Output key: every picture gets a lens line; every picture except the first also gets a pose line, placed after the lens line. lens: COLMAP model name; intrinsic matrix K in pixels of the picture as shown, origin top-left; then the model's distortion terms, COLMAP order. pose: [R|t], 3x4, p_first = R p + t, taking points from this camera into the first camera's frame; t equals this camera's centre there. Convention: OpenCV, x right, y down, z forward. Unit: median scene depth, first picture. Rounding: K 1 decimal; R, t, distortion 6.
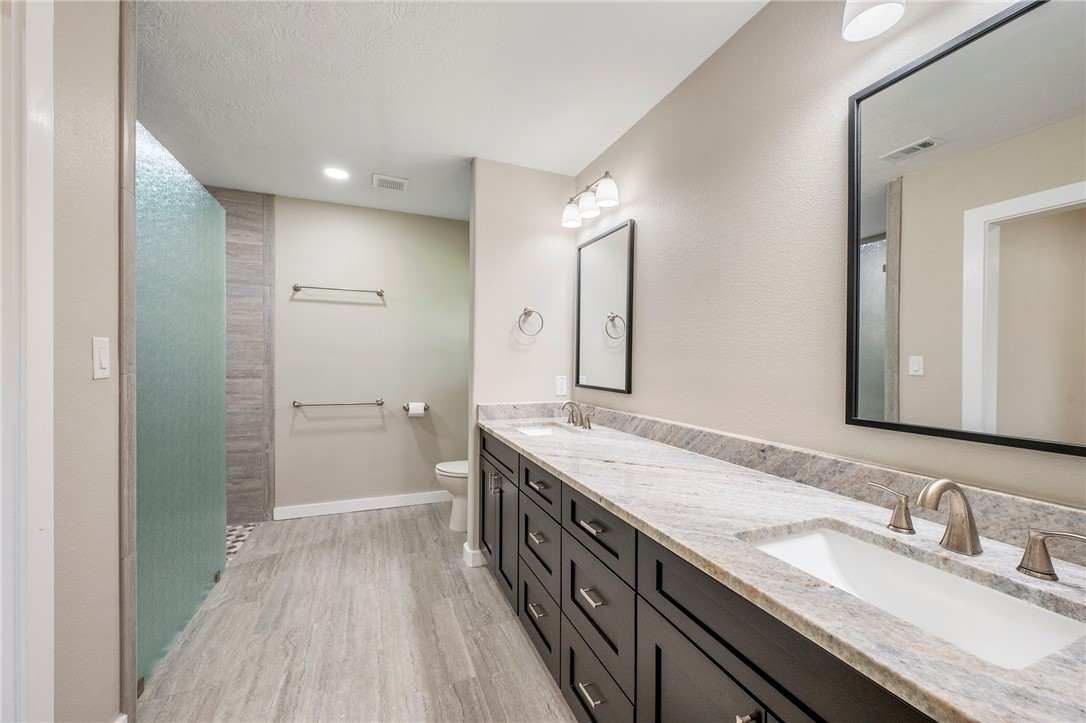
lens RADIAL K [[453.3, 0, 540.4], [0, 453.3, 364.4], [0, 0, 1]] dist [-0.000150, -0.000116]
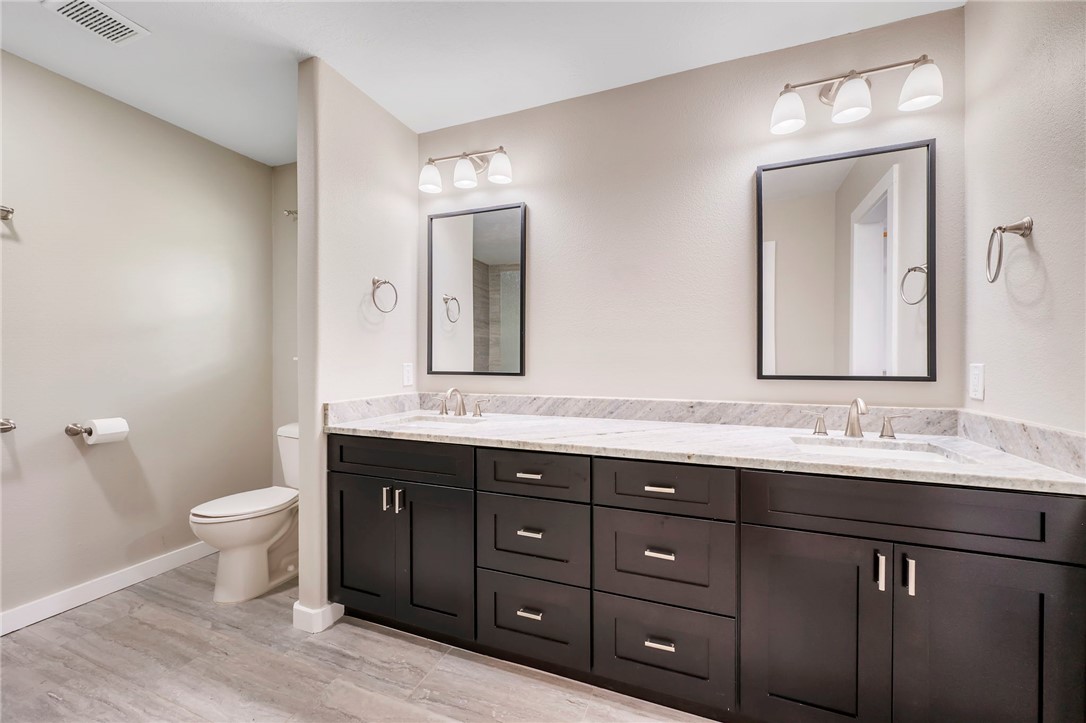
lens RADIAL K [[453.3, 0, 540.4], [0, 453.3, 364.4], [0, 0, 1]] dist [-0.000150, -0.000116]
pose [[0.648347, -0.017886, 0.761135, -0.561158], [0.017262, 0.999812, 0.008790, 0.032100], [-0.761149, 0.007440, 0.648534, 0.328887]]
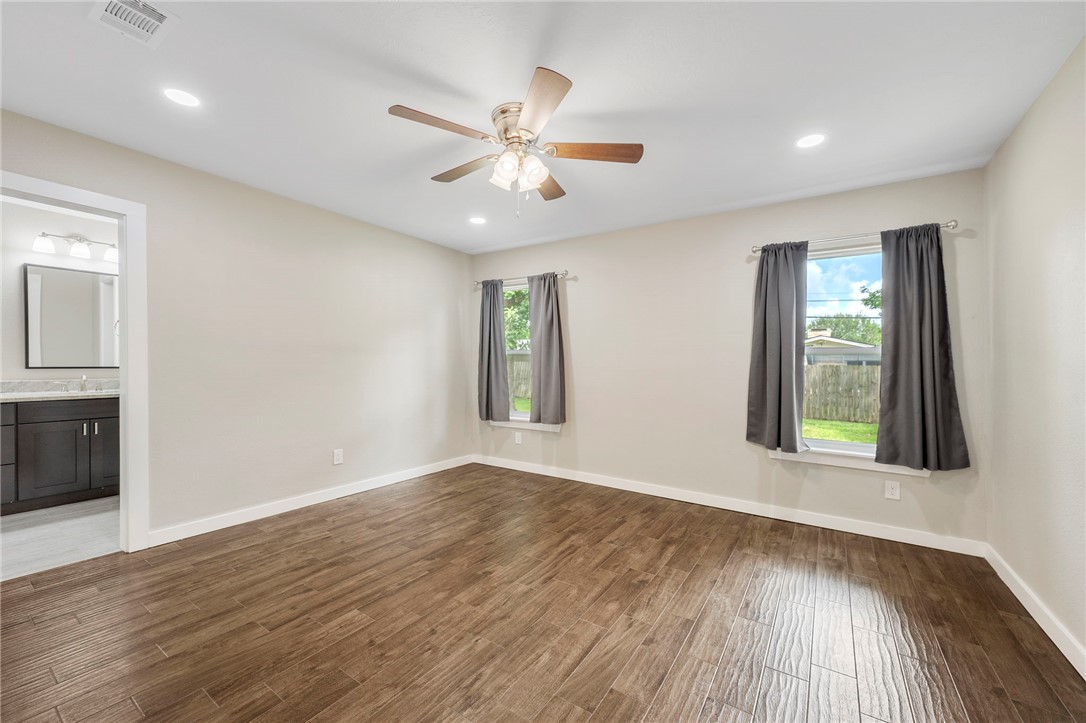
lens RADIAL K [[426.4, 0, 543.0], [0, 426.4, 361.5], [0, 0, 1]] dist [0.000735, 0.000126]
pose [[-0.584518, -0.032527, 0.810729, -2.173931], [-0.009469, 0.999402, 0.033269, -0.029483], [-0.811326, 0.011770, -0.584476, -0.092459]]
